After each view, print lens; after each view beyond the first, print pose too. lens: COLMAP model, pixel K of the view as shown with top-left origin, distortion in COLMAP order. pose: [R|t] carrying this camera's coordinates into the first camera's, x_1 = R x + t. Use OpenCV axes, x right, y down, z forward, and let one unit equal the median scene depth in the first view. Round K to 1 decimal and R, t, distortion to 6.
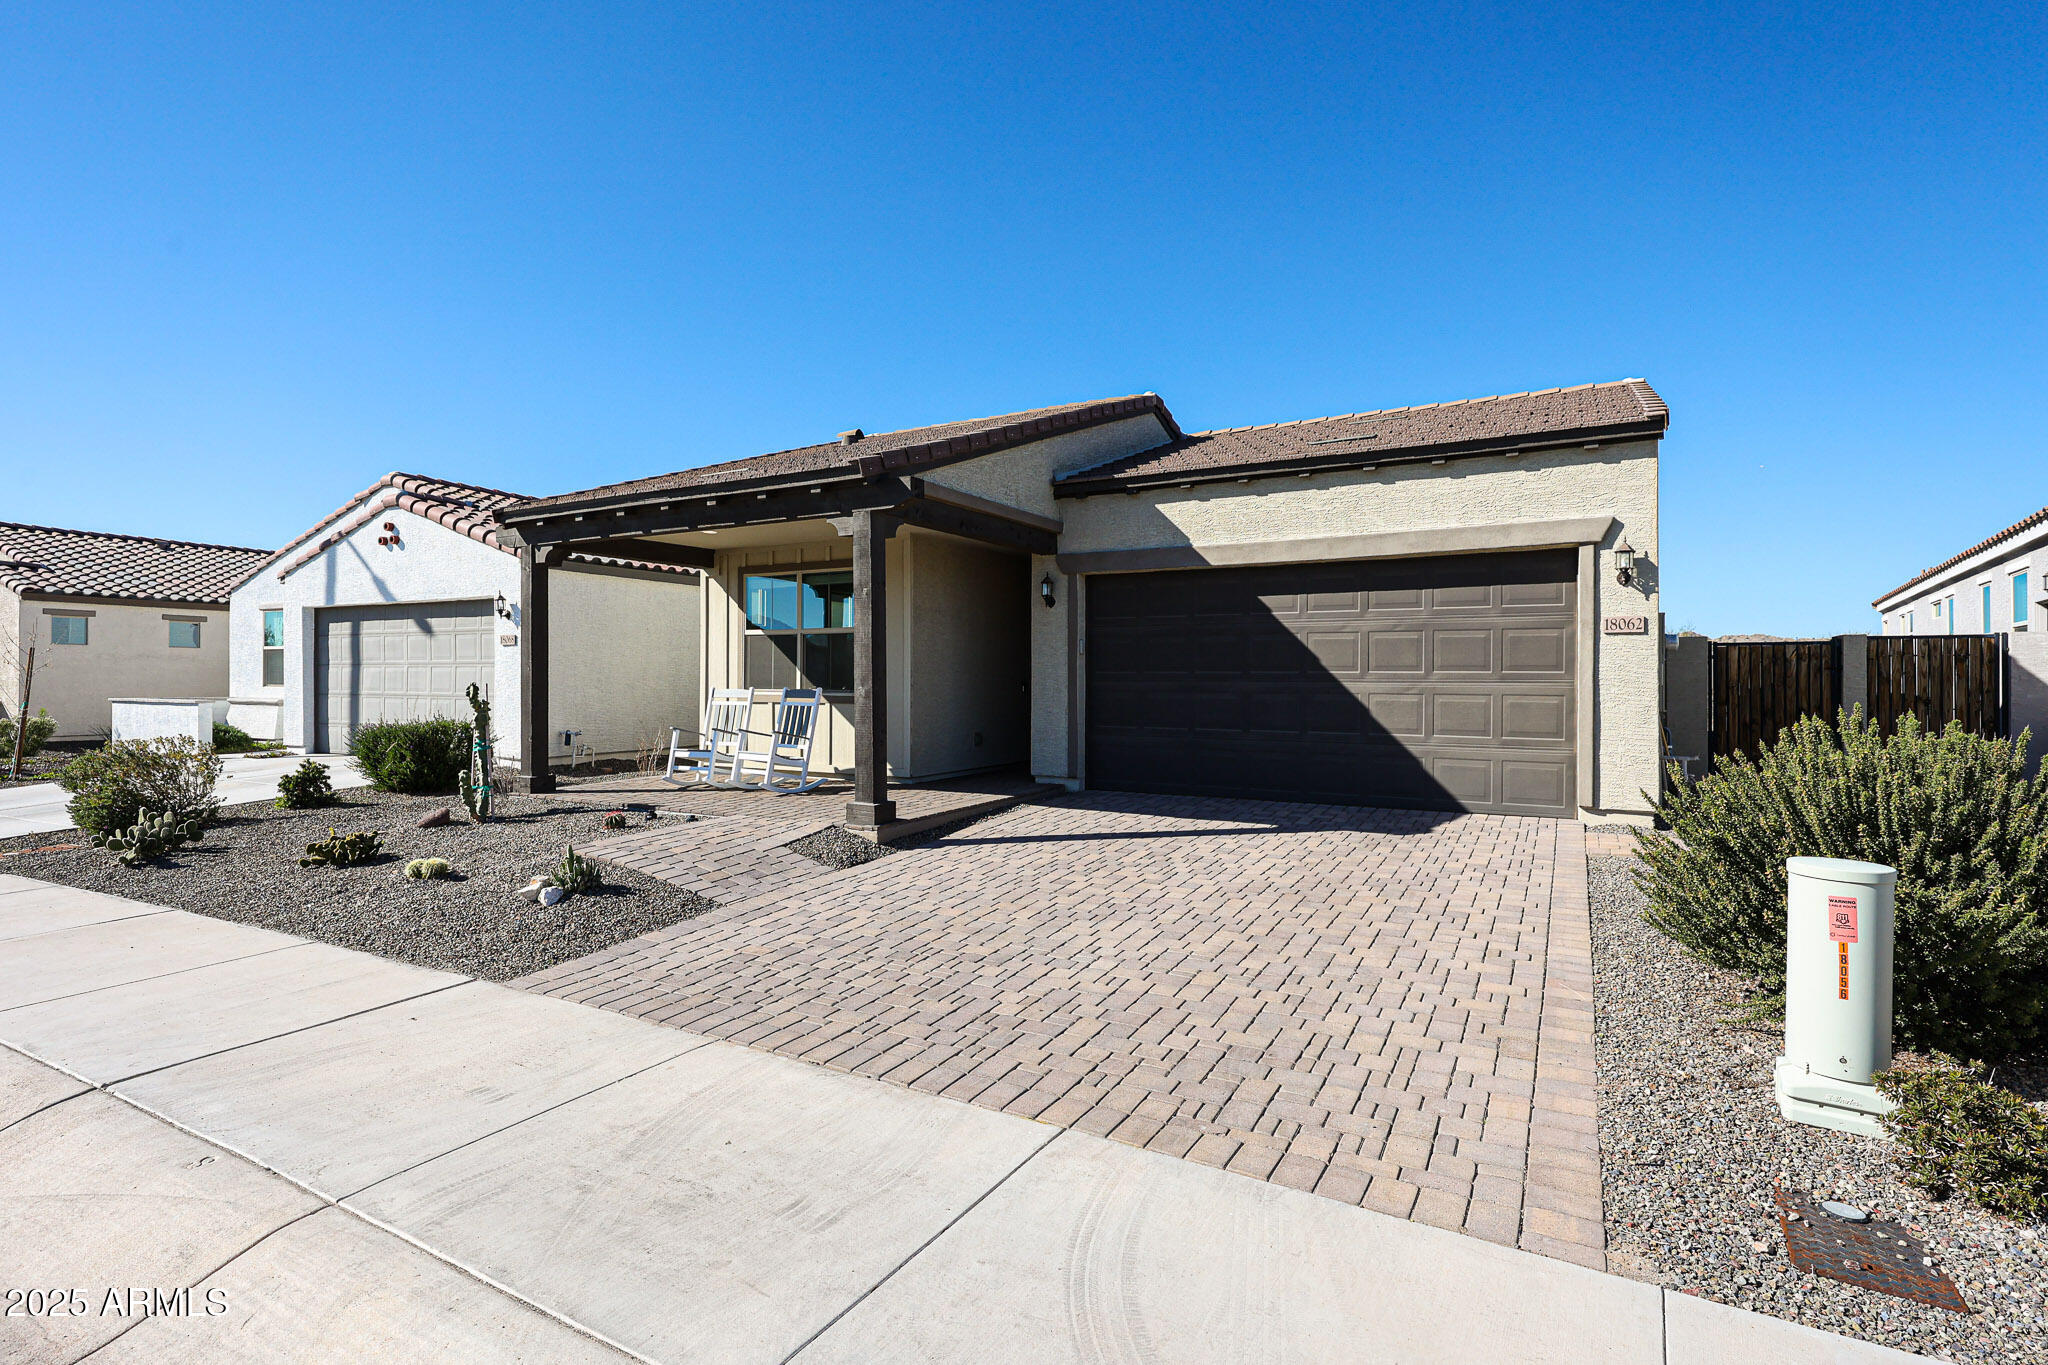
lens RADIAL K [[970.3, 0, 1024.0], [0, 970.3, 682.5], [0, 0, 1]] dist [-0.001749, -0.000608]
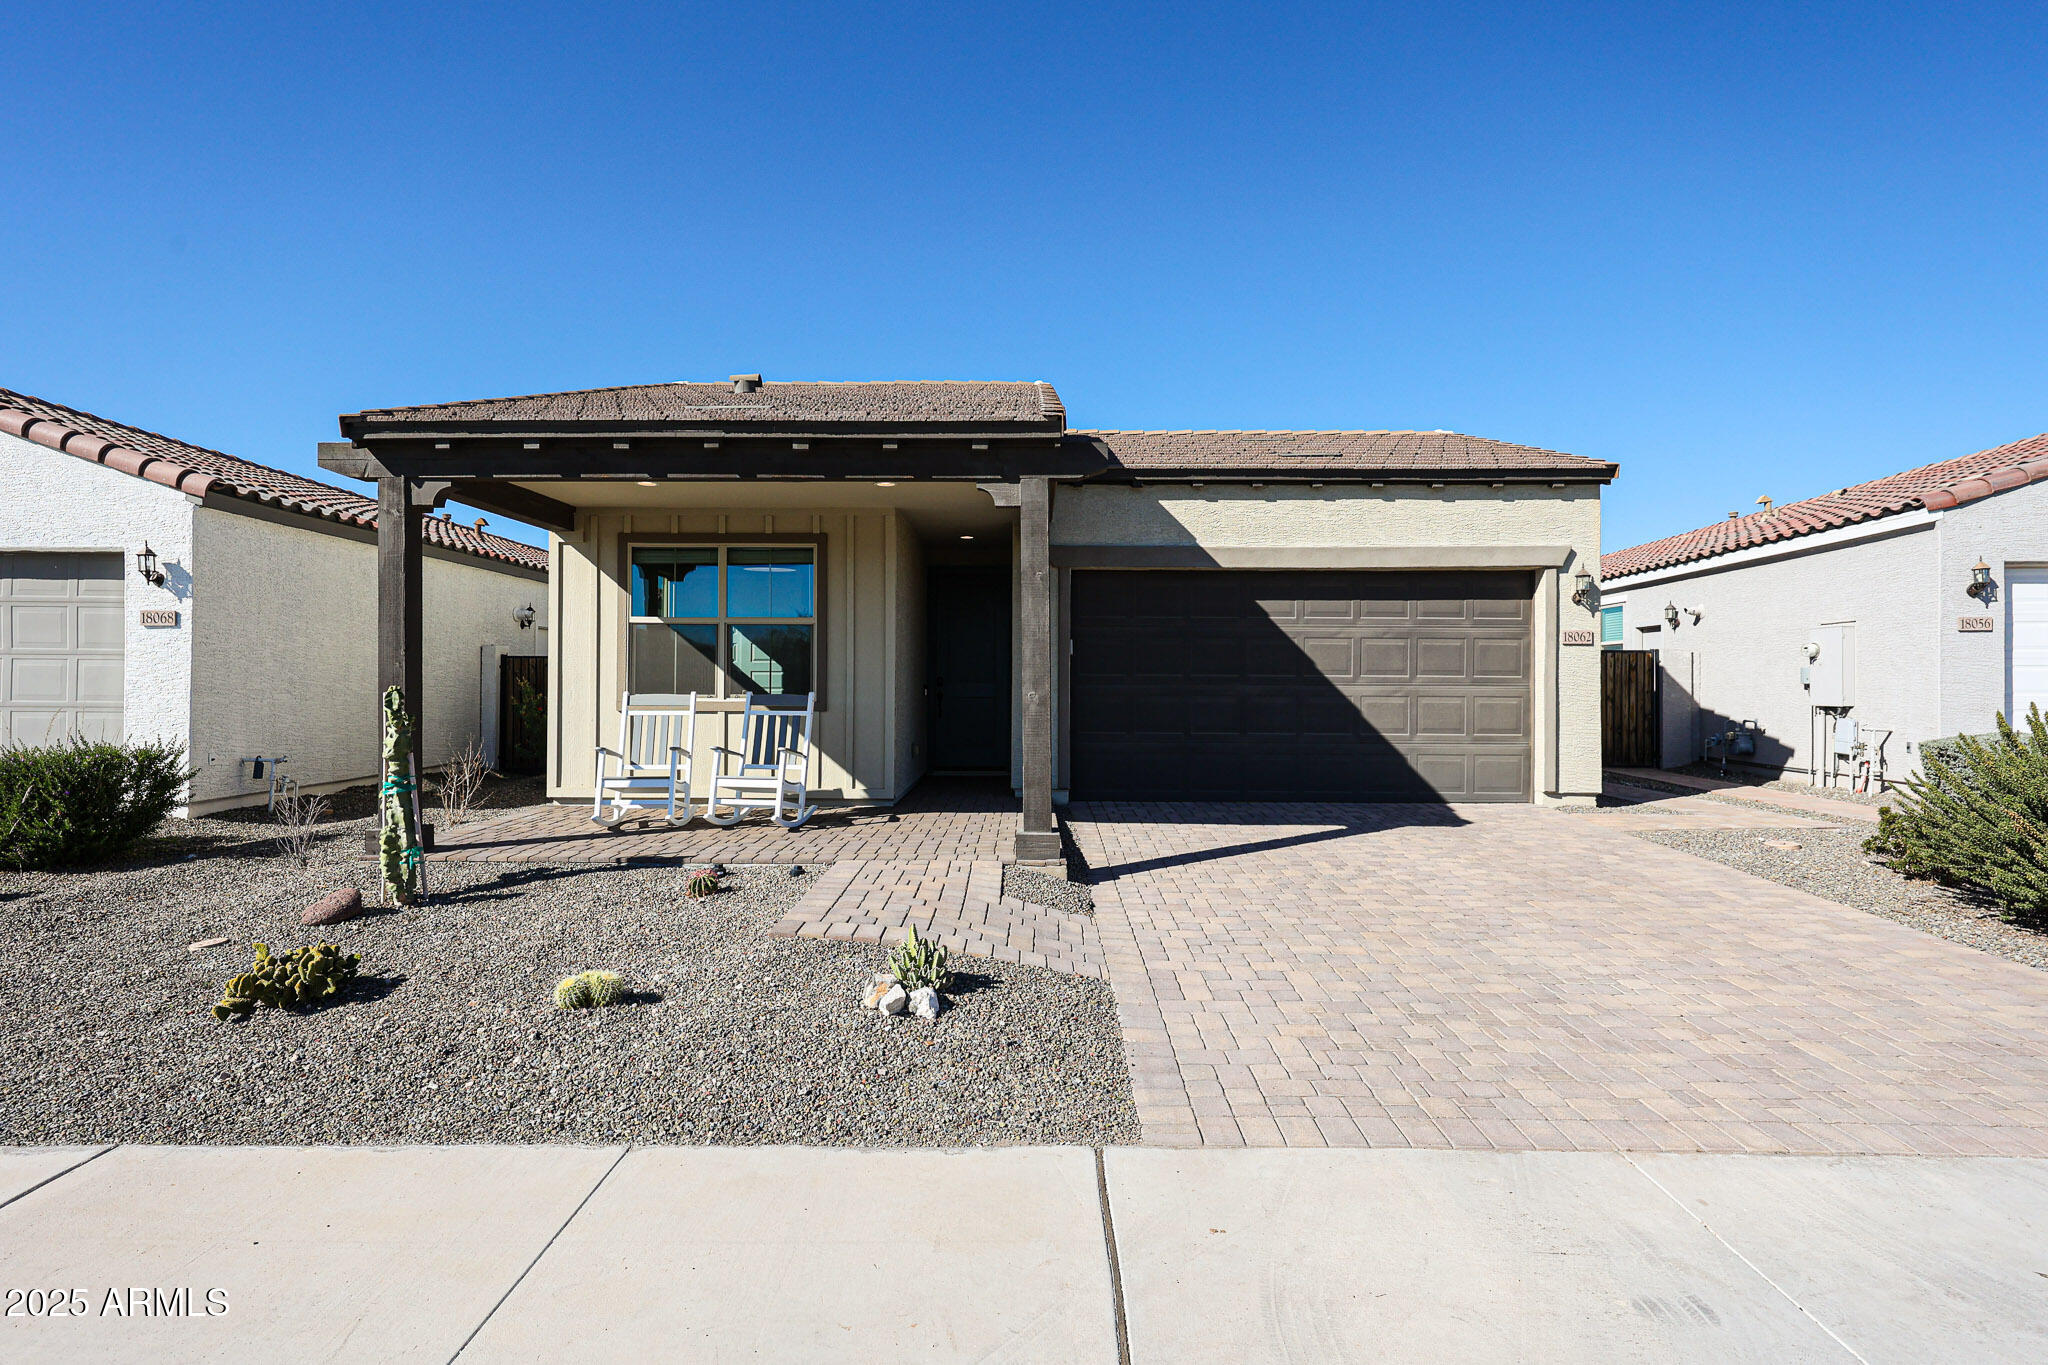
lens RADIAL K [[970.3, 0, 1024.0], [0, 970.3, 682.5], [0, 0, 1]] dist [-0.001749, -0.000608]
pose [[0.882797, 0.001628, 0.469752, -0.482731], [-0.000689, 0.999997, -0.002170, -0.000987], [-0.469754, 0.001591, 0.882796, 0.239120]]
